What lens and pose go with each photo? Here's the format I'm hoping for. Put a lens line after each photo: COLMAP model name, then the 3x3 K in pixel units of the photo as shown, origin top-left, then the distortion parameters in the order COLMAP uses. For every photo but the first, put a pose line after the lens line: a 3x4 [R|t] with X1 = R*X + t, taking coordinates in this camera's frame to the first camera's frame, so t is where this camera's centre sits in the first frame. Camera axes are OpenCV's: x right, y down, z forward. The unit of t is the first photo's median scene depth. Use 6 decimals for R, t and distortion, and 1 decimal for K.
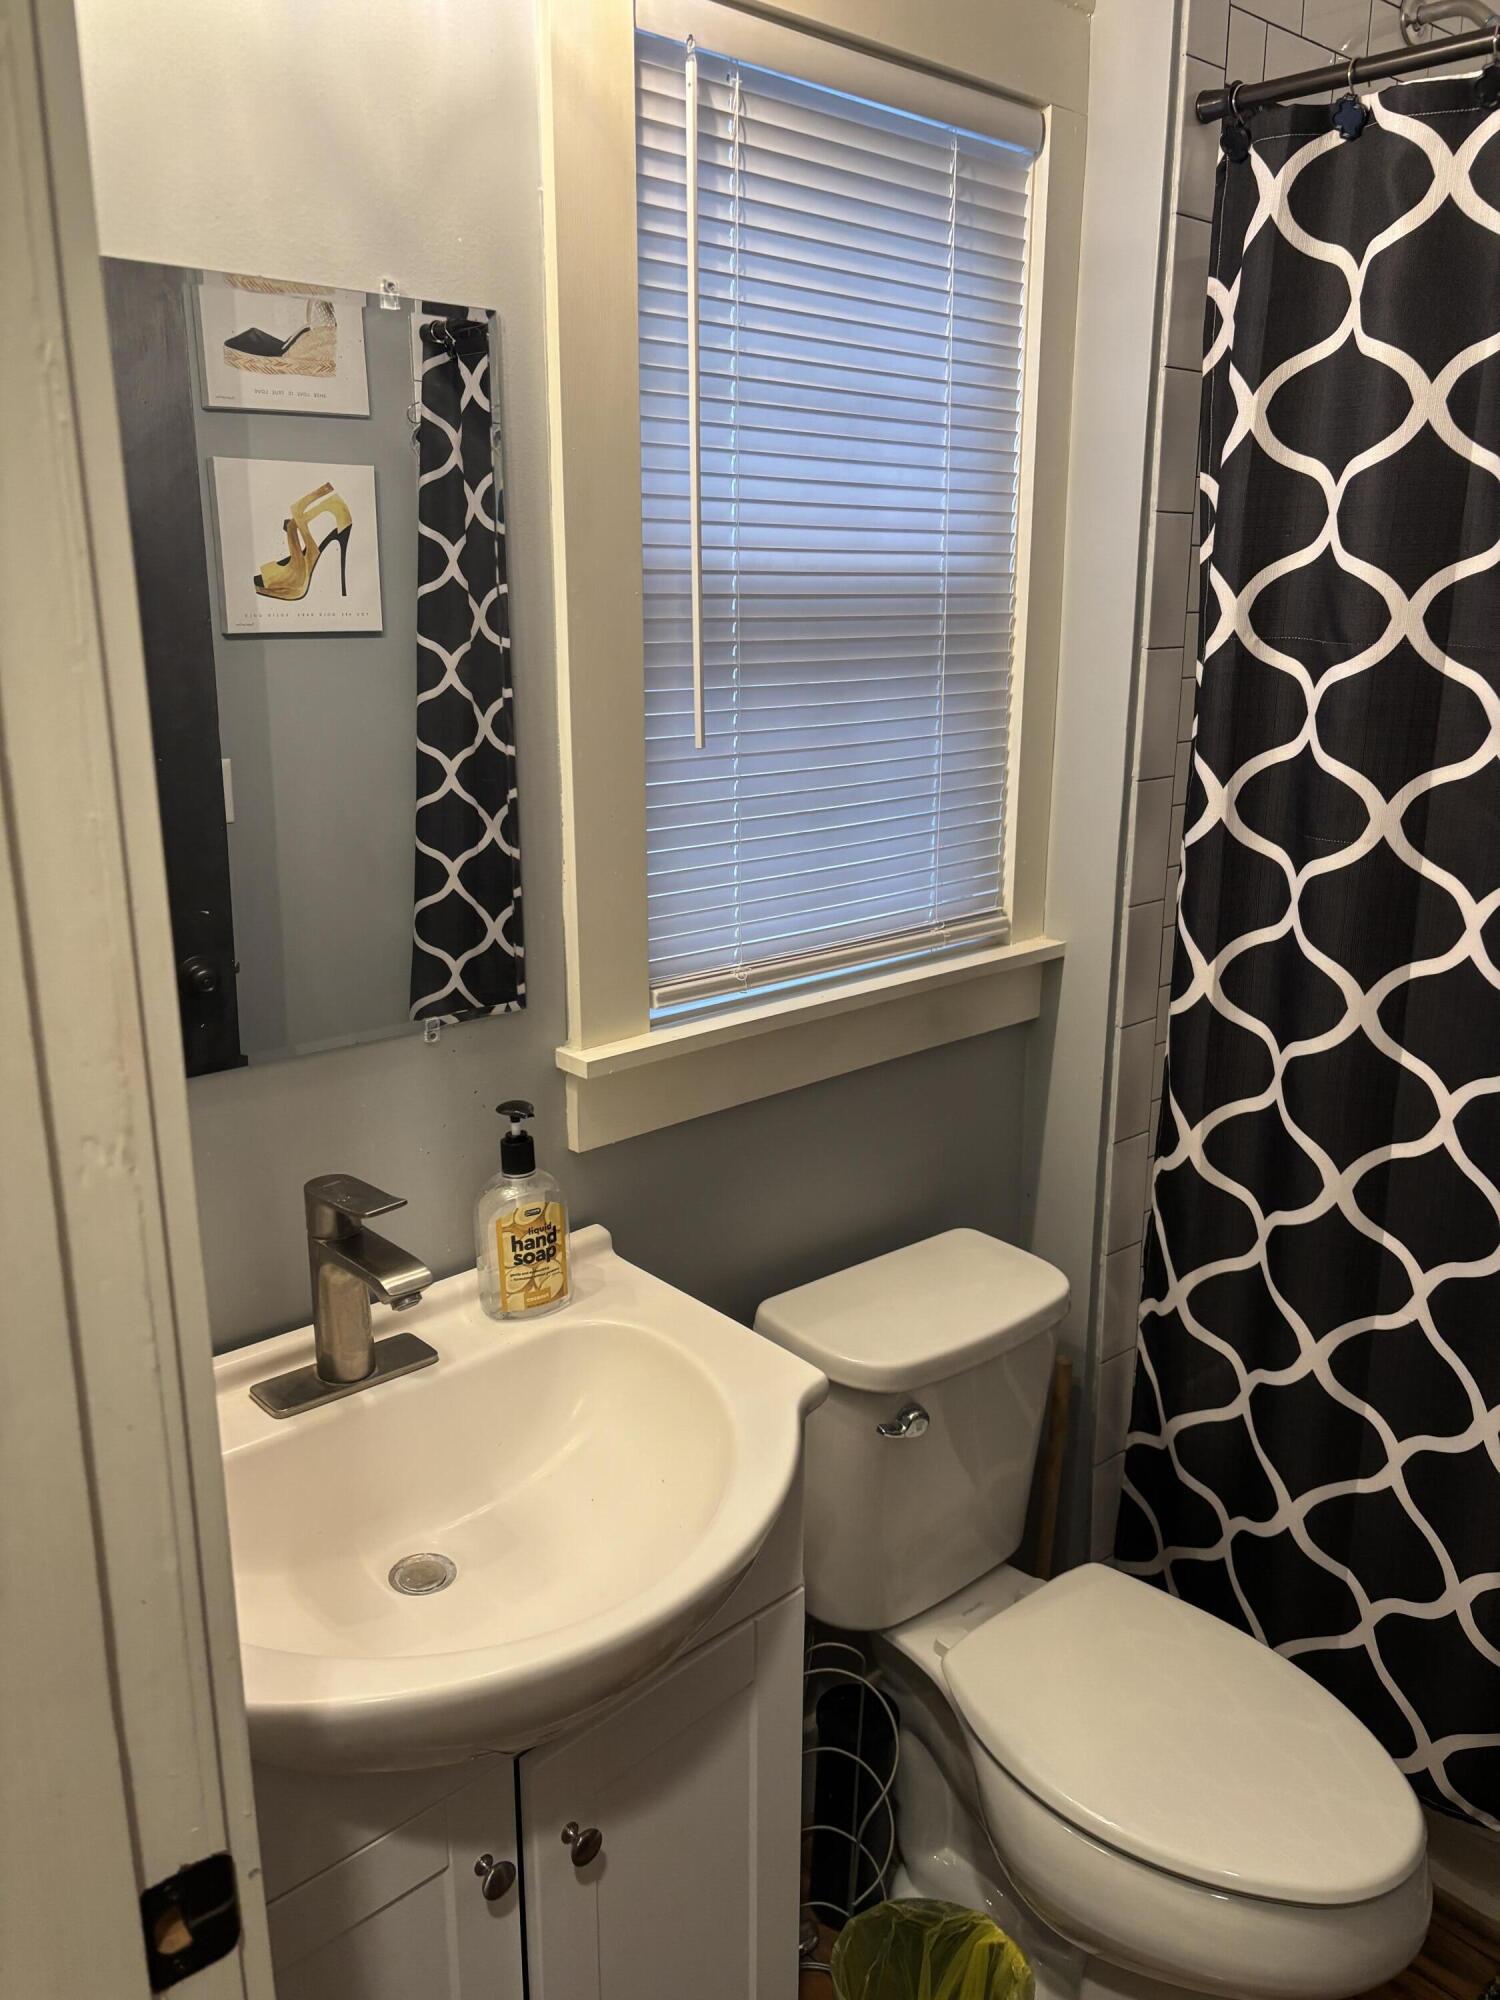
lens RADIAL K [[1496.2, 0, 759.2], [0, 1496.2, 976.0], [0, 0, 1]] dist [0.037834, -0.050645]
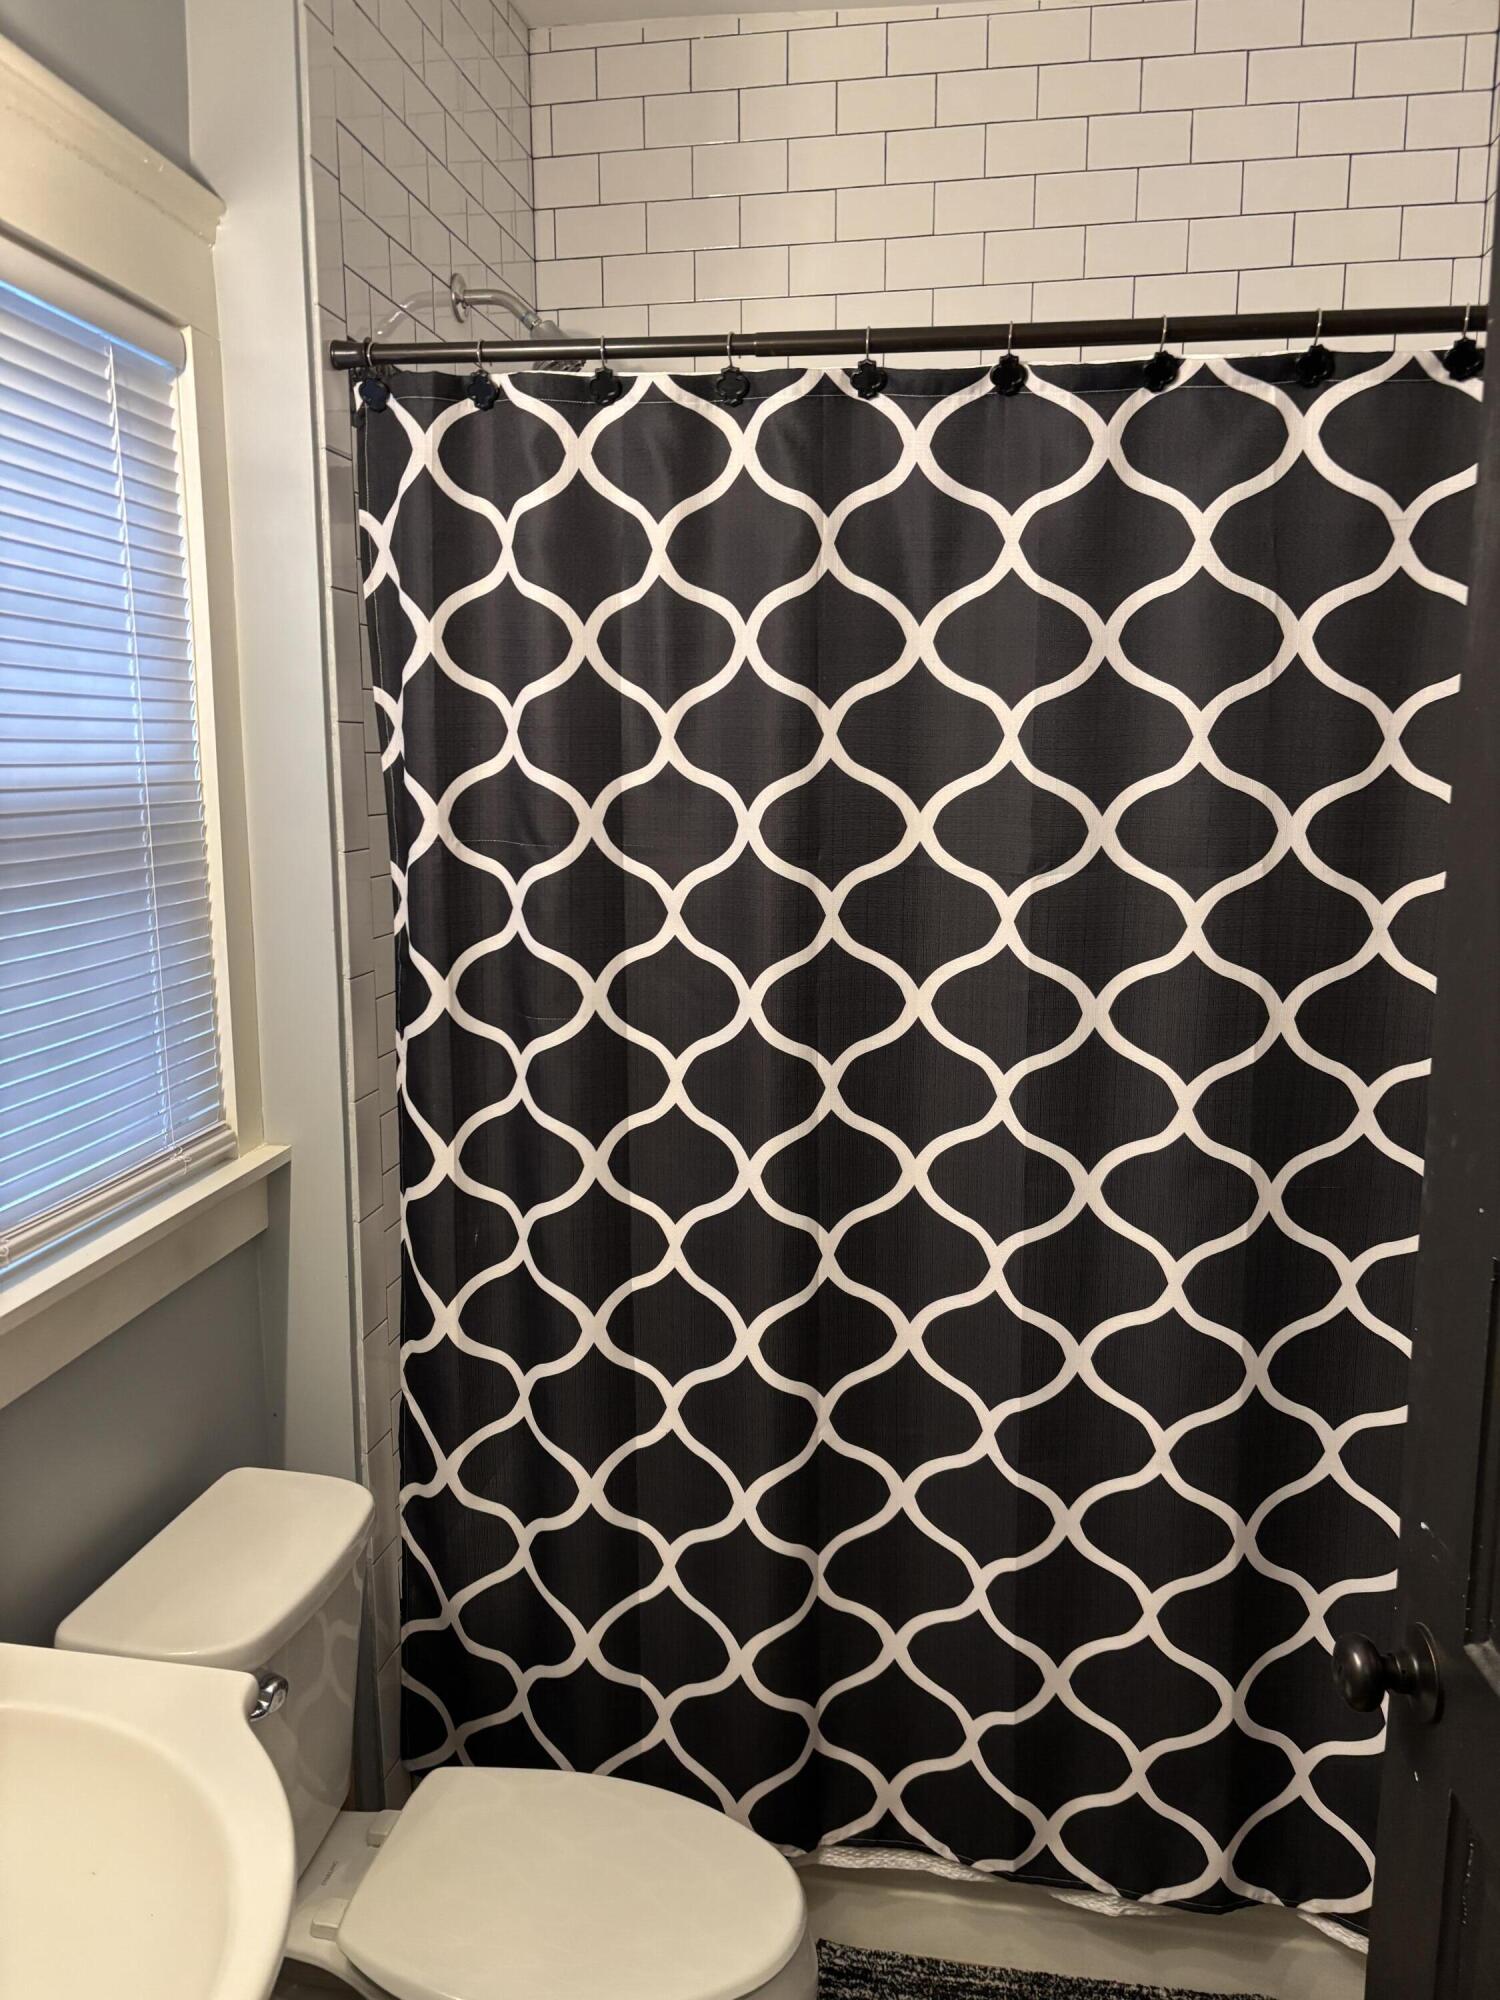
lens RADIAL K [[1496.2, 0, 703.5], [0, 1496.2, 989.3], [0, 0, 1]] dist [0.037834, -0.050645]
pose [[0.779156, -0.099950, 0.618810, -0.200929], [0.154521, 0.987367, -0.035081, -0.052527], [-0.607486, 0.122952, 0.784757, 0.057884]]
